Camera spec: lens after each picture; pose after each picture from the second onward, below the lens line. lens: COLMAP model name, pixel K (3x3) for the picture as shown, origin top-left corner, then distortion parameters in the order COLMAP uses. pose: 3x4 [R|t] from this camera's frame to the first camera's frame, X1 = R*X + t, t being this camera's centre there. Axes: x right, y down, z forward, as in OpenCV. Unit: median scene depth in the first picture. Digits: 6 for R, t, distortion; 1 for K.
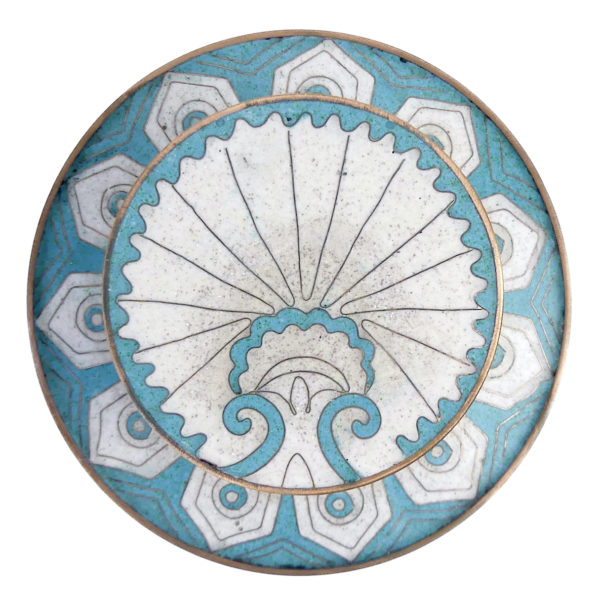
lens RADIAL K [[612.1, 0, 300.0], [0, 612.1, 300.0], [0, 0, 1]] dist [0.014580, 0.024357]
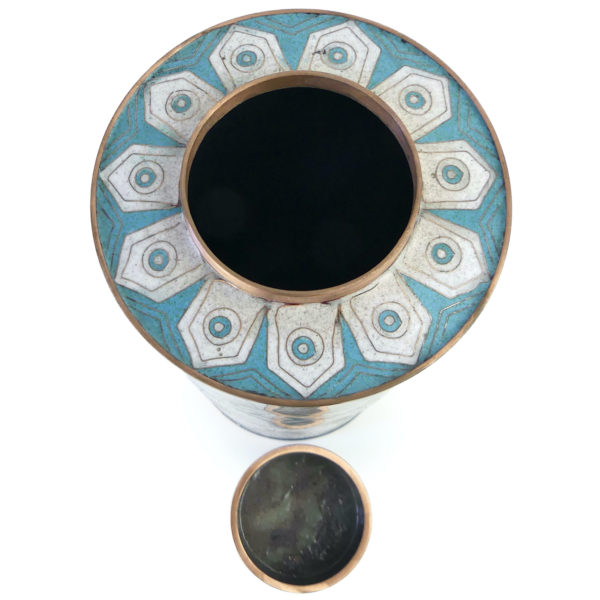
lens RADIAL K [[612.1, 0, 300.0], [0, 612.1, 300.0], [0, 0, 1]] dist [0.014580, 0.024357]
pose [[0.985631, 0.157975, -0.059798, 0.114572], [-0.167436, 0.960463, -0.222434, 0.512104], [0.022295, 0.229250, 0.973112, -0.208628]]
